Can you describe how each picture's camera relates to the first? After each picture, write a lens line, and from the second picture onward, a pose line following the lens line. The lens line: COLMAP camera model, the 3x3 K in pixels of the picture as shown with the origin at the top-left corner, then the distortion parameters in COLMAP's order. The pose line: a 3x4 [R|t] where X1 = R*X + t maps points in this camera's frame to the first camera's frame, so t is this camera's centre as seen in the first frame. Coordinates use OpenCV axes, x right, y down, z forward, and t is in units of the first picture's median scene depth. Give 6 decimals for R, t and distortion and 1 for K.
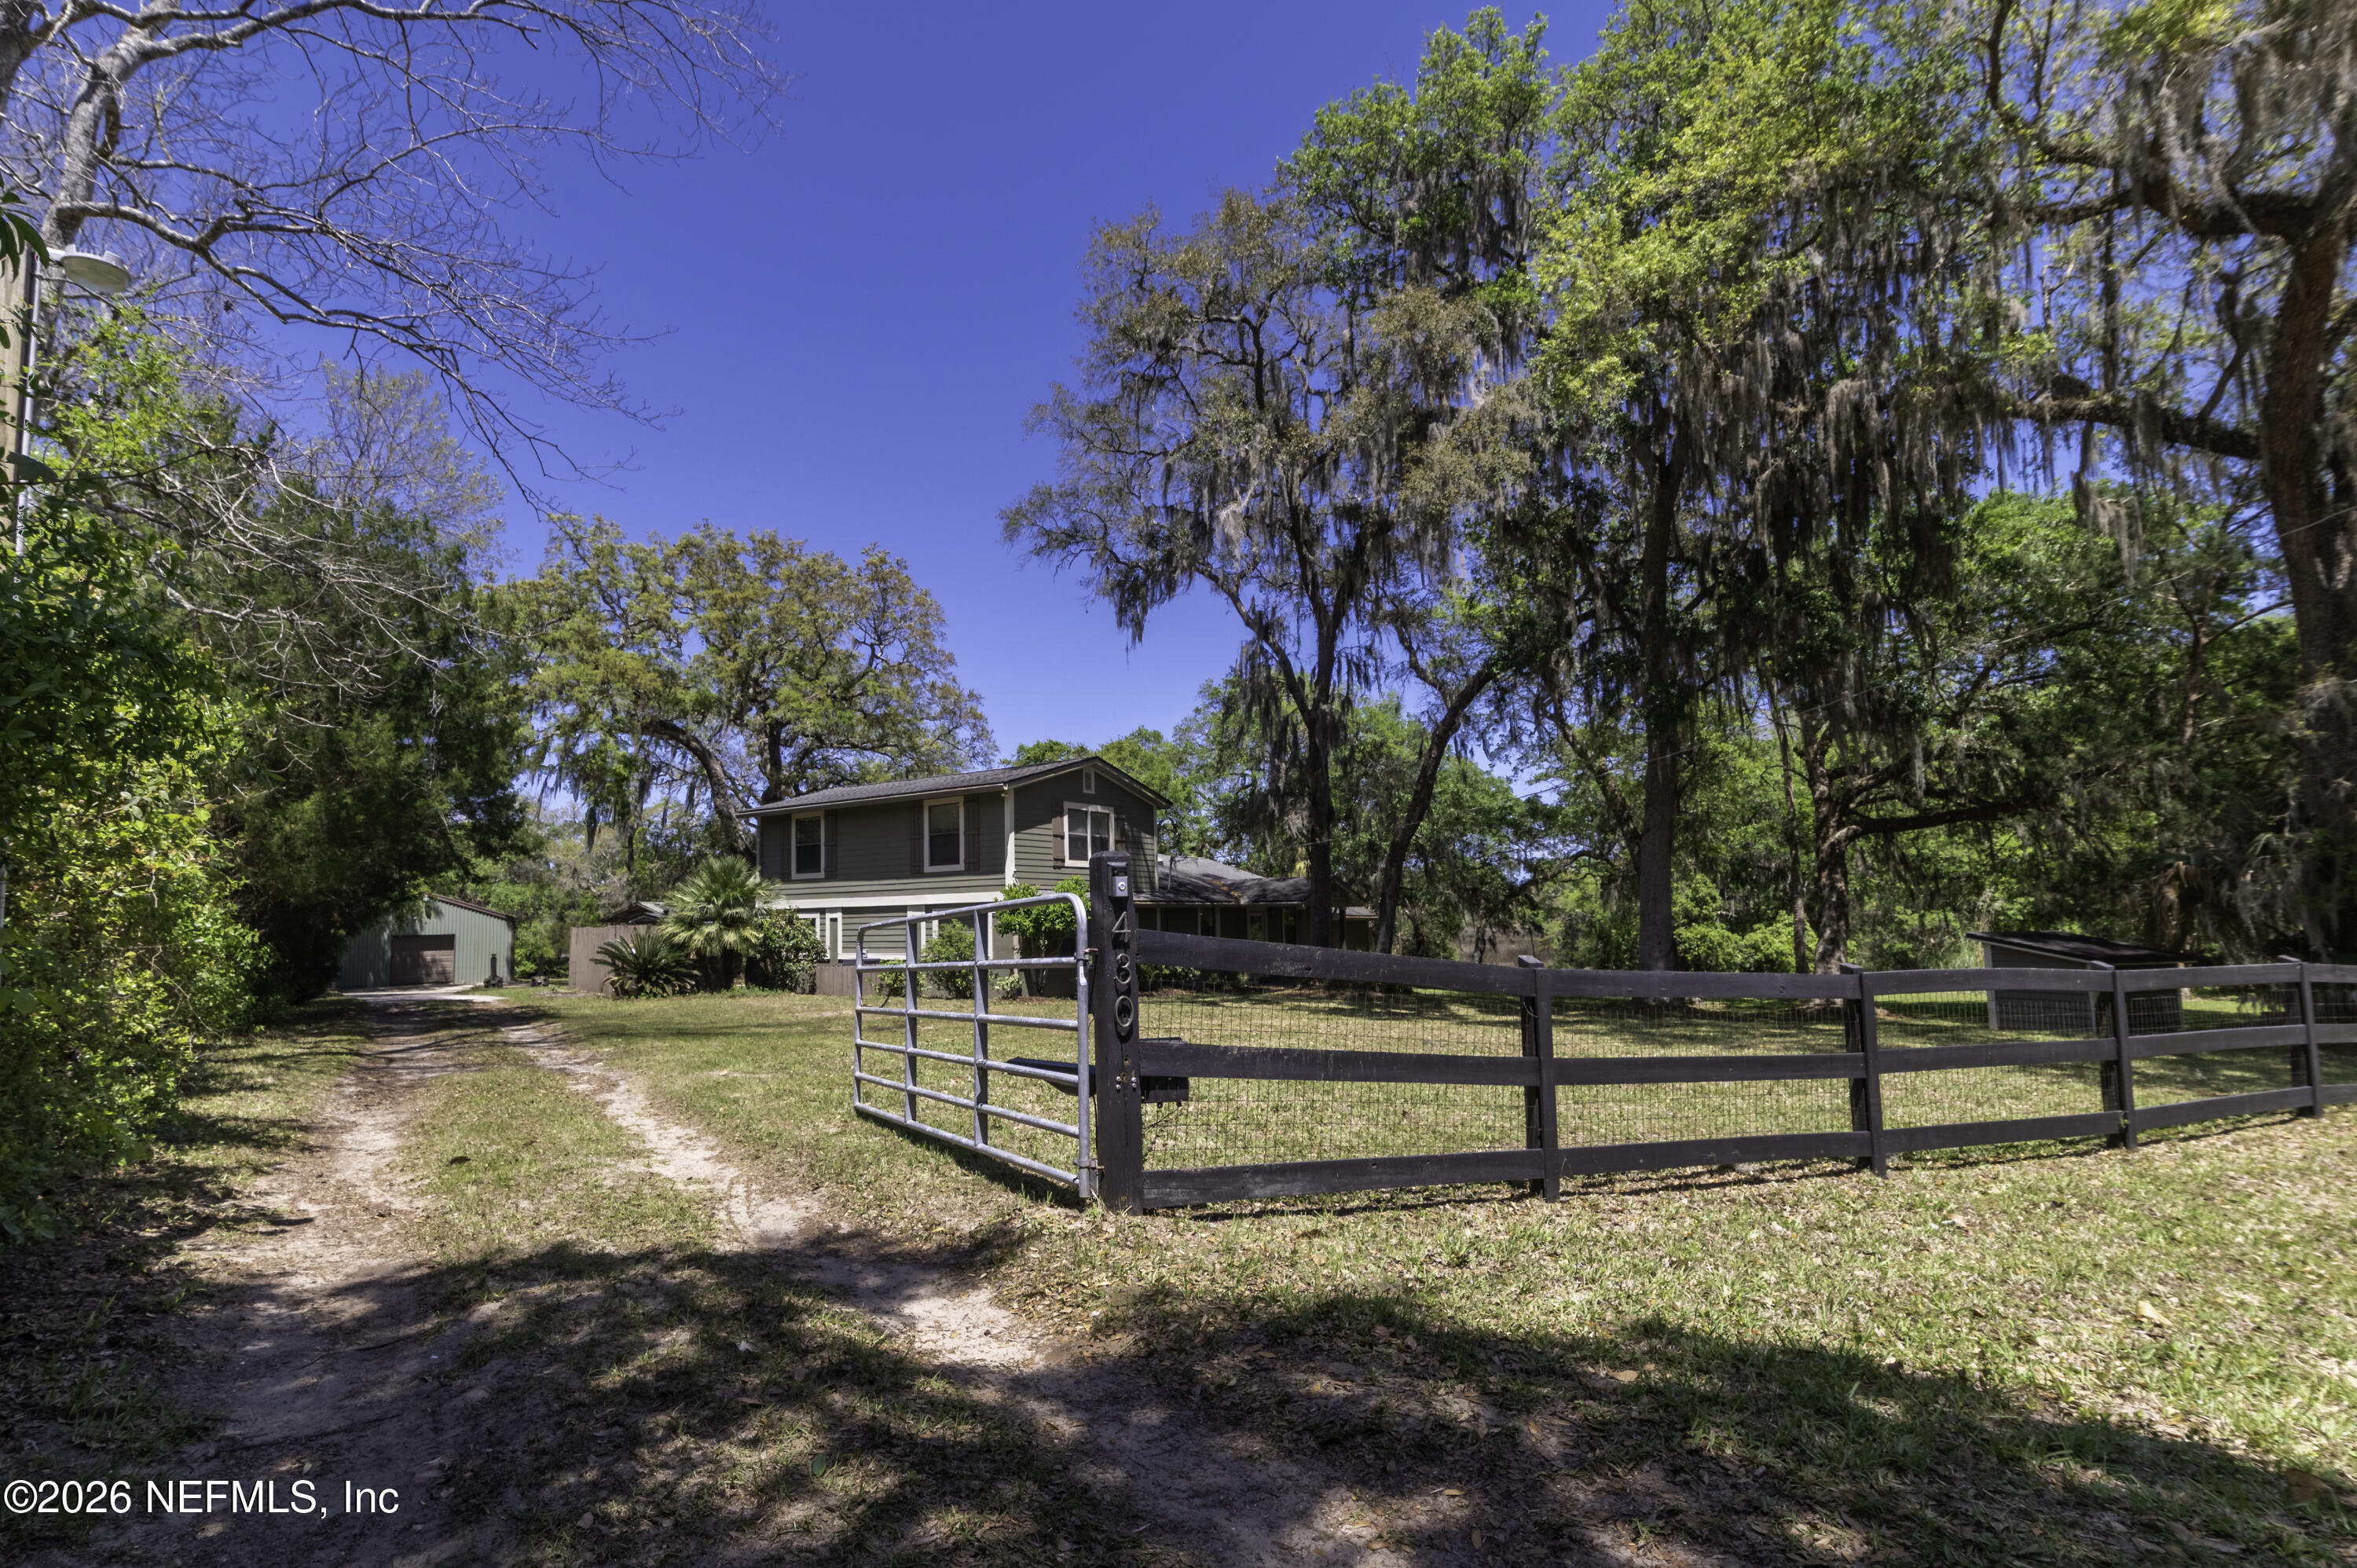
lens RADIAL K [[1178.5, 0, 1099.5], [0, 1178.5, 813.0], [0, 0, 1]] dist [-0.000836, -0.000067]
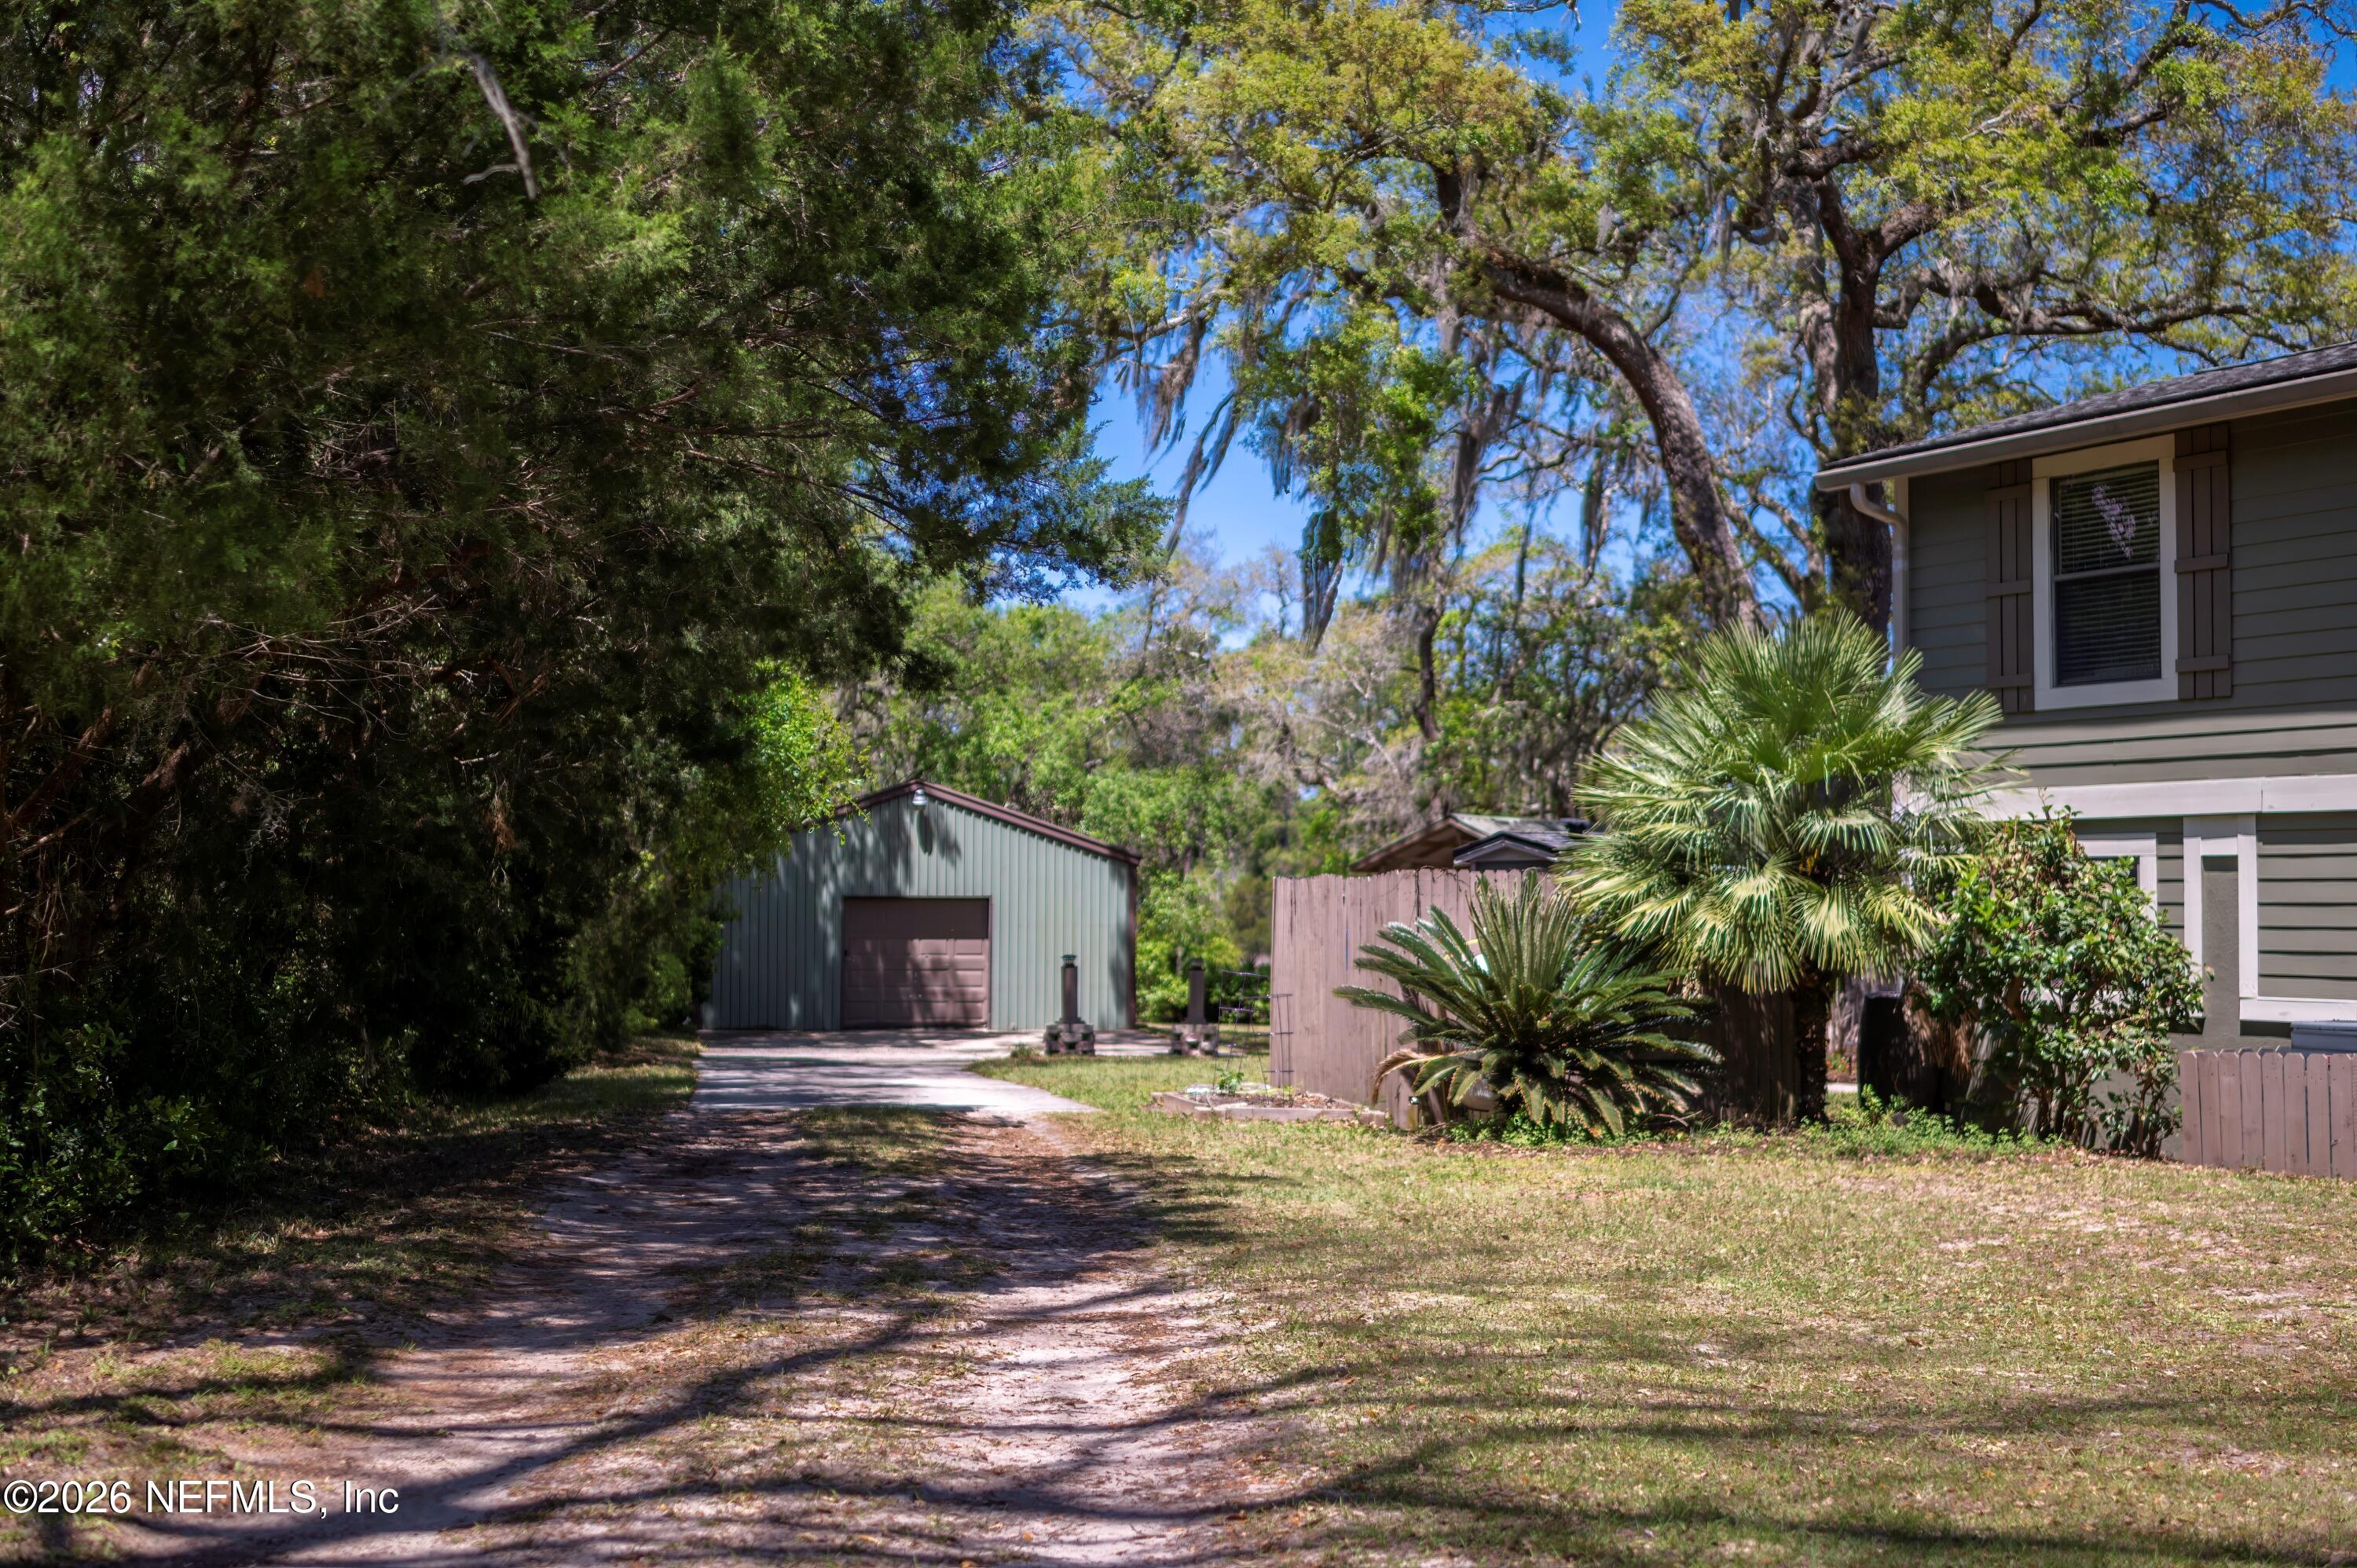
lens RADIAL K [[2975.0, 0, 1178.5], [0, 2975.0, 784.0], [0, 0, 1]] dist [-0.000186, -0.016321]
pose [[0.897949, 0.004998, -0.440070, -0.142165], [0.019485, 0.998503, 0.051099, 0.035846], [0.439667, -0.054459, 0.896508, 0.324442]]
